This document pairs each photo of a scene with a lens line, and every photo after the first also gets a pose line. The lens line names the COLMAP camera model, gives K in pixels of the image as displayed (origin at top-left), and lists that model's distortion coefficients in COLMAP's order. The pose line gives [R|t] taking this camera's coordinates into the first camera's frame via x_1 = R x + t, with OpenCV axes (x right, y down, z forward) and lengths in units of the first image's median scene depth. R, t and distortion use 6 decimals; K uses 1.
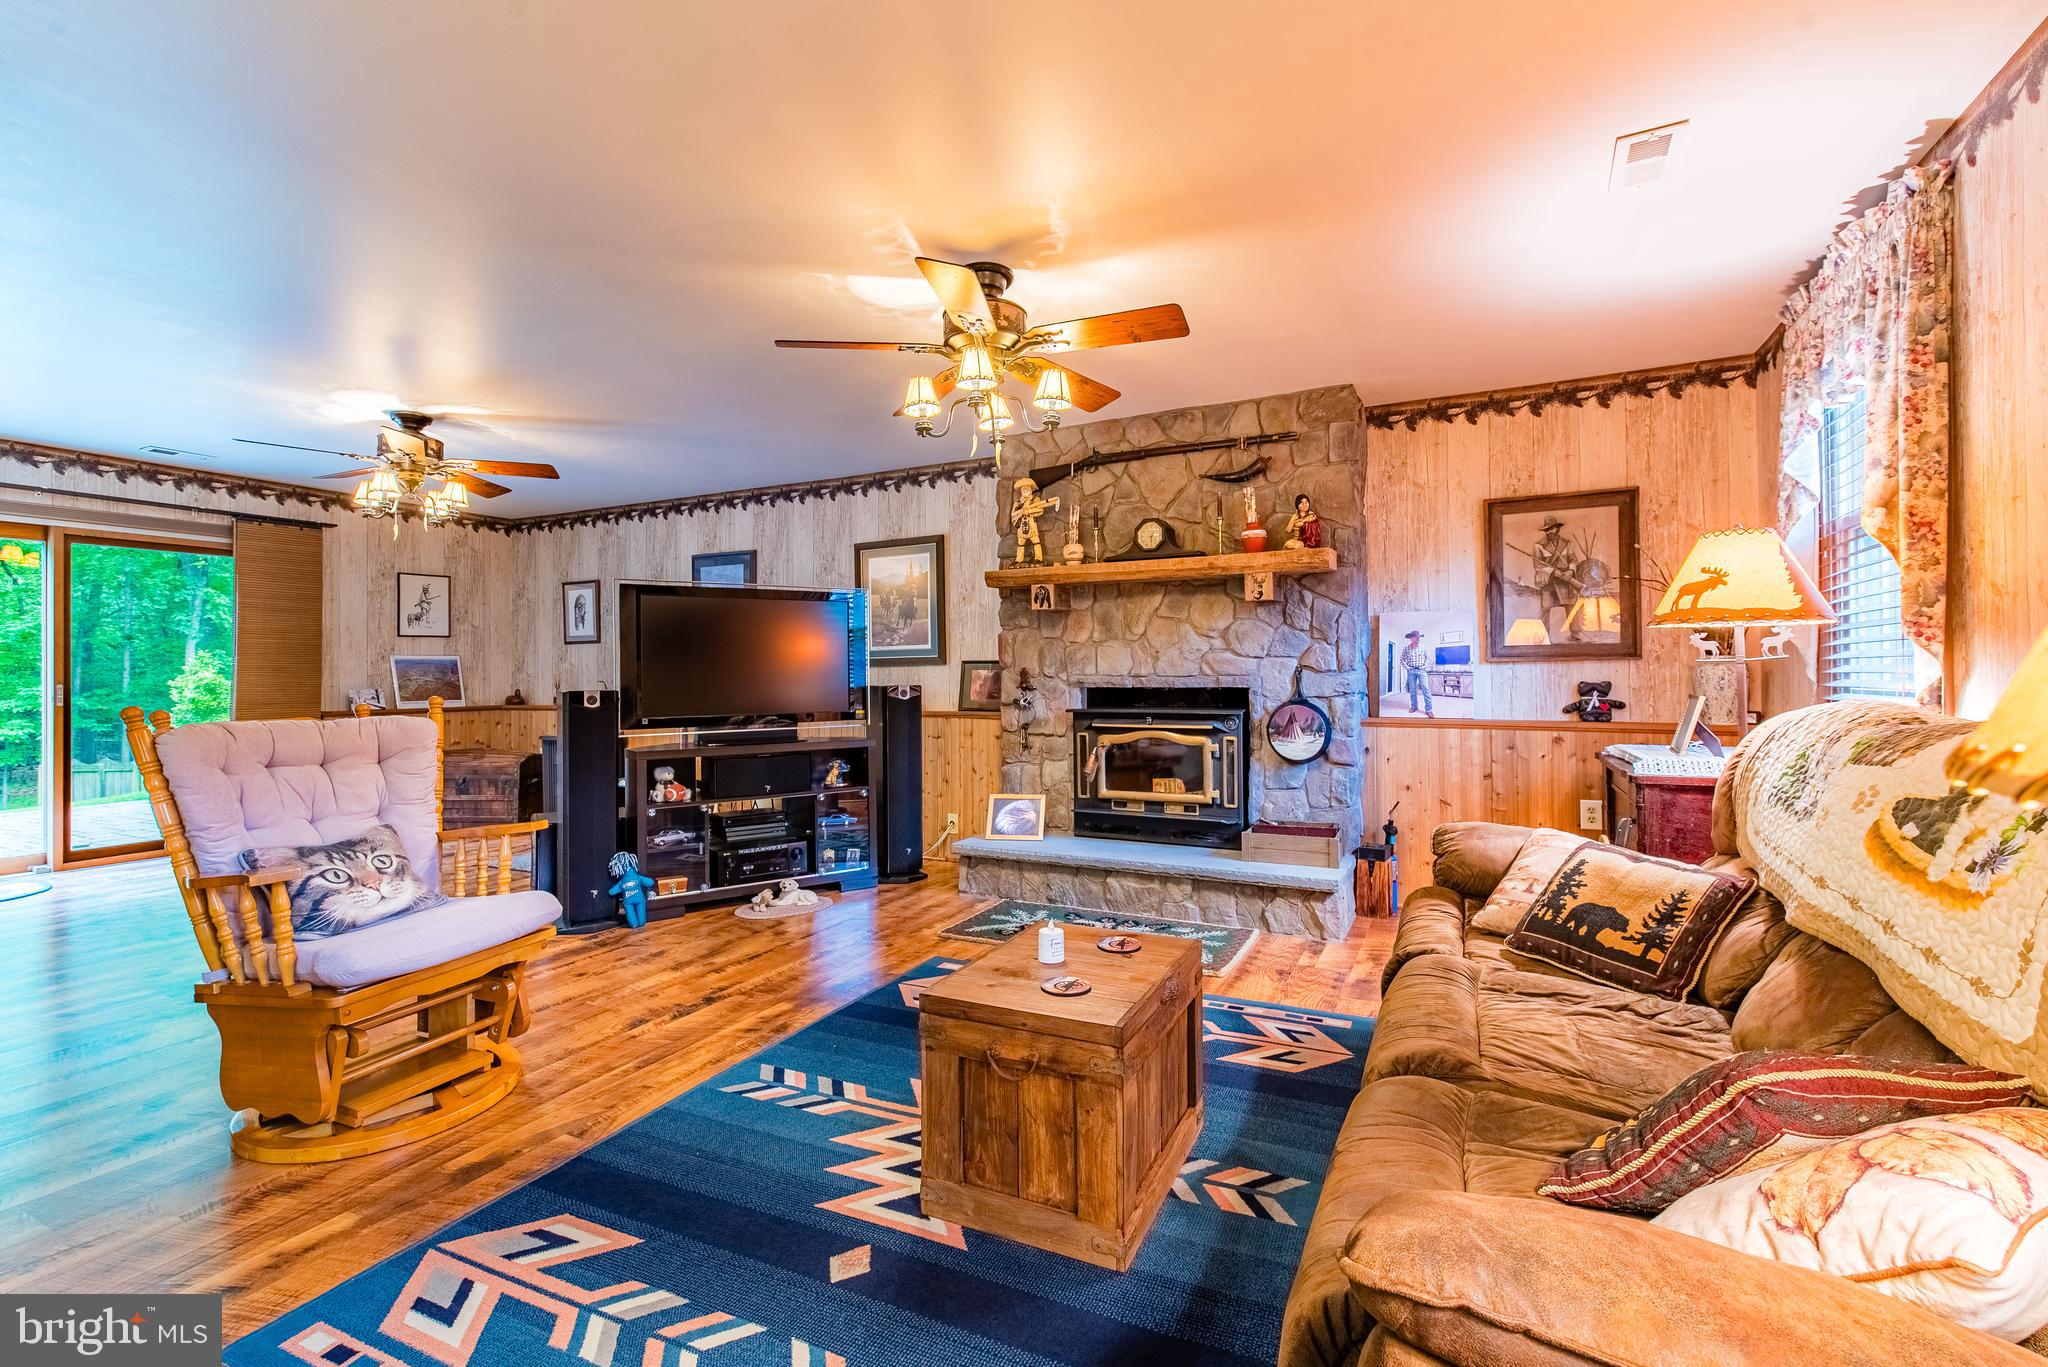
lens RADIAL K [[877.8, 0, 1021.7], [0, 877.8, 672.5], [0, 0, 1]] dist [-0.000225, -0.000329]
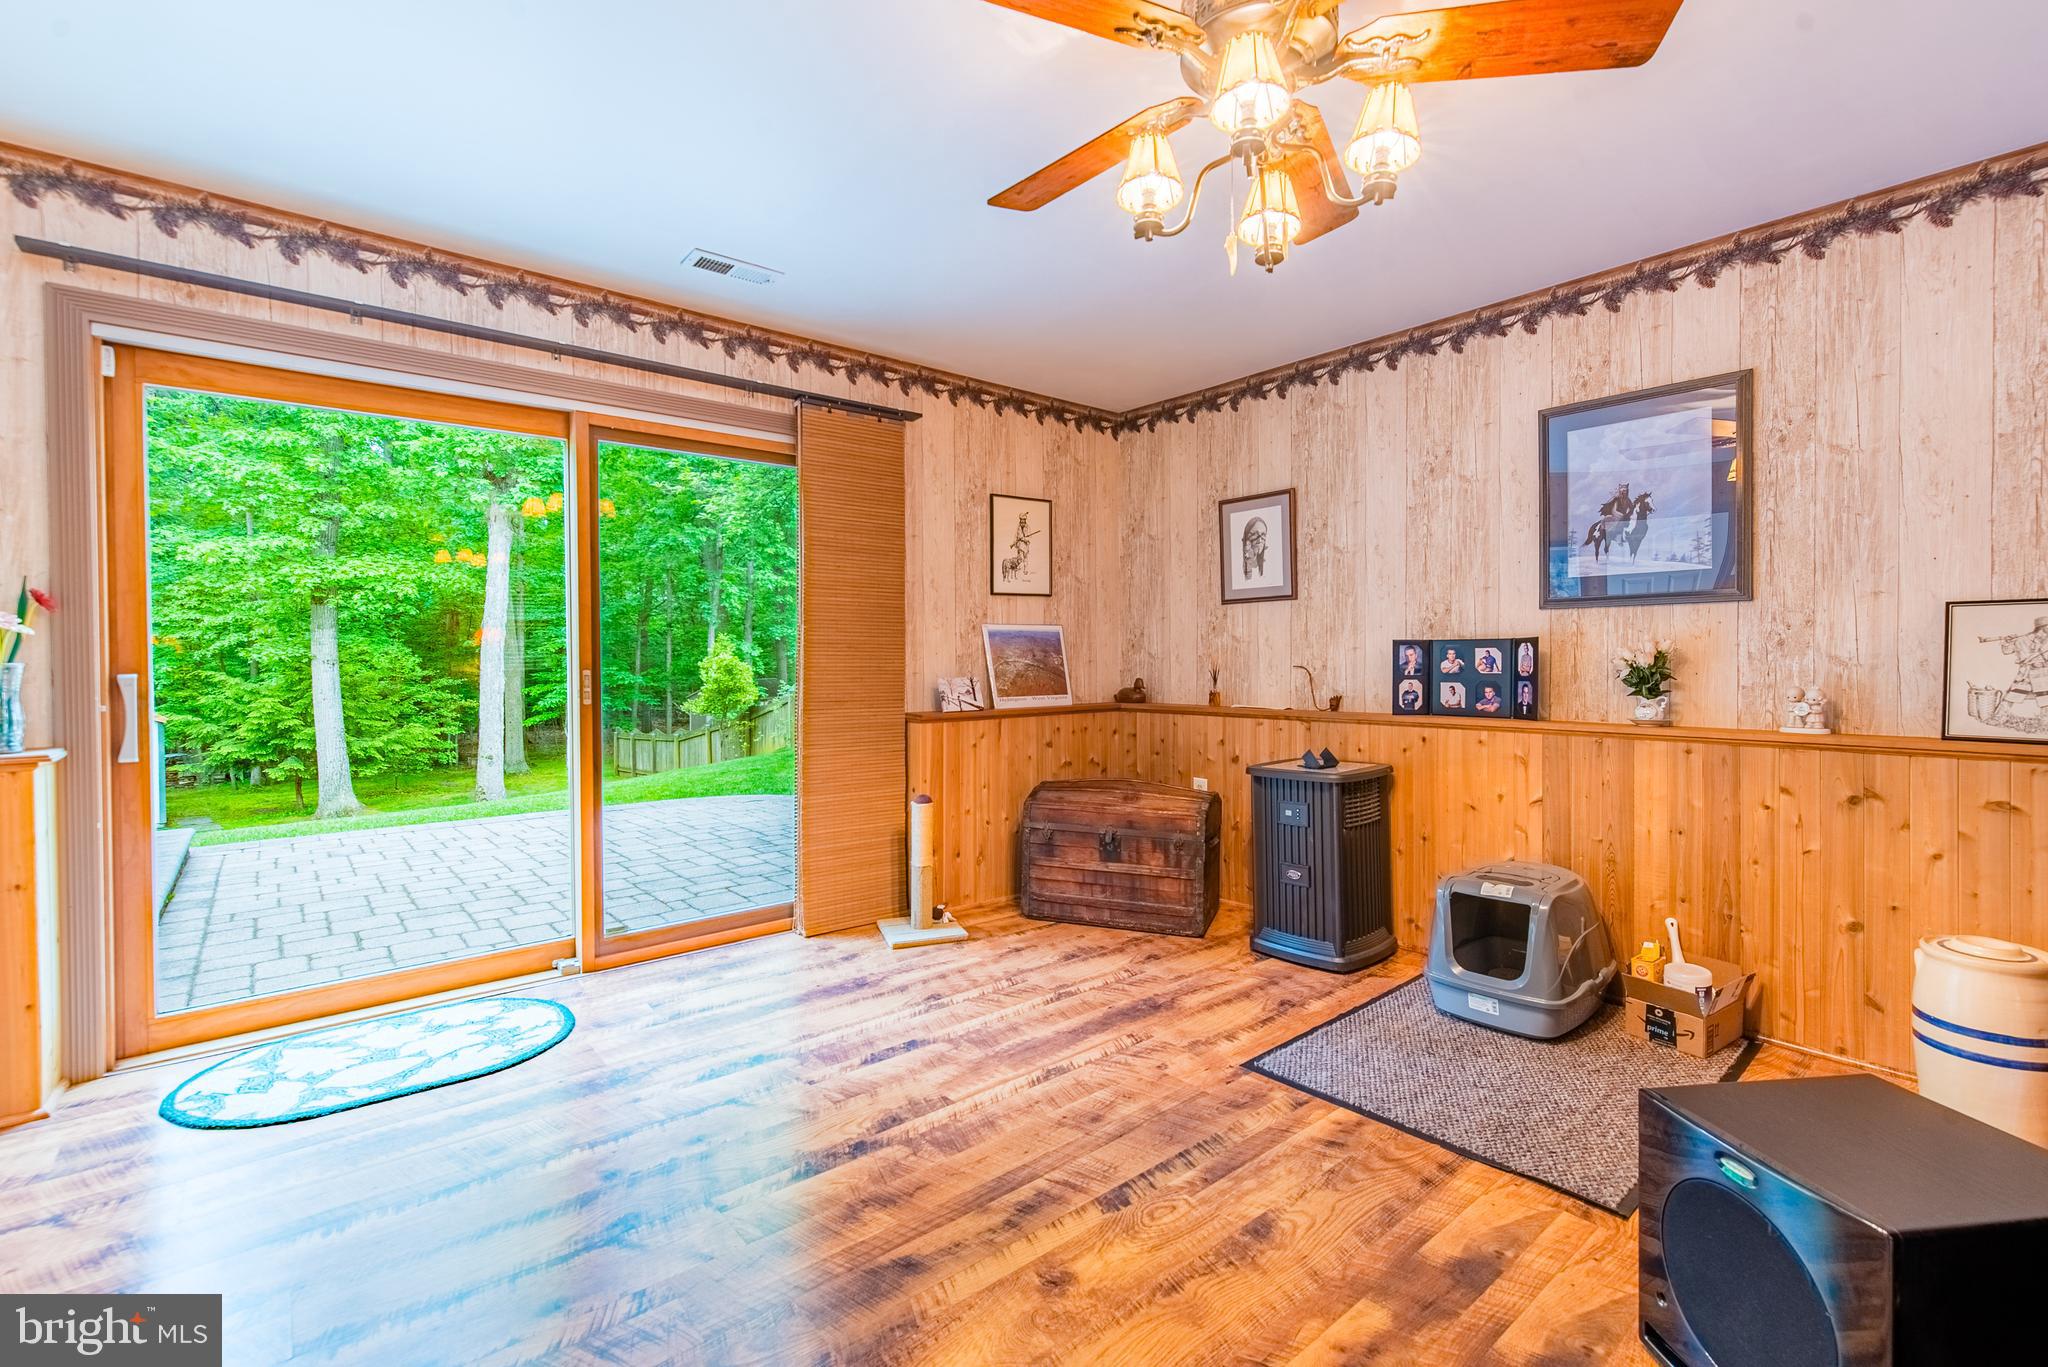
lens RADIAL K [[877.8, 0, 1028.2], [0, 877.8, 679.6], [0, 0, 1]] dist [-0.000225, -0.000329]
pose [[0.918296, 0.010630, -0.395752, -0.425768], [0.000278, 0.999622, 0.027496, 0.002782], [0.395895, -0.025360, 0.917946, 0.417350]]
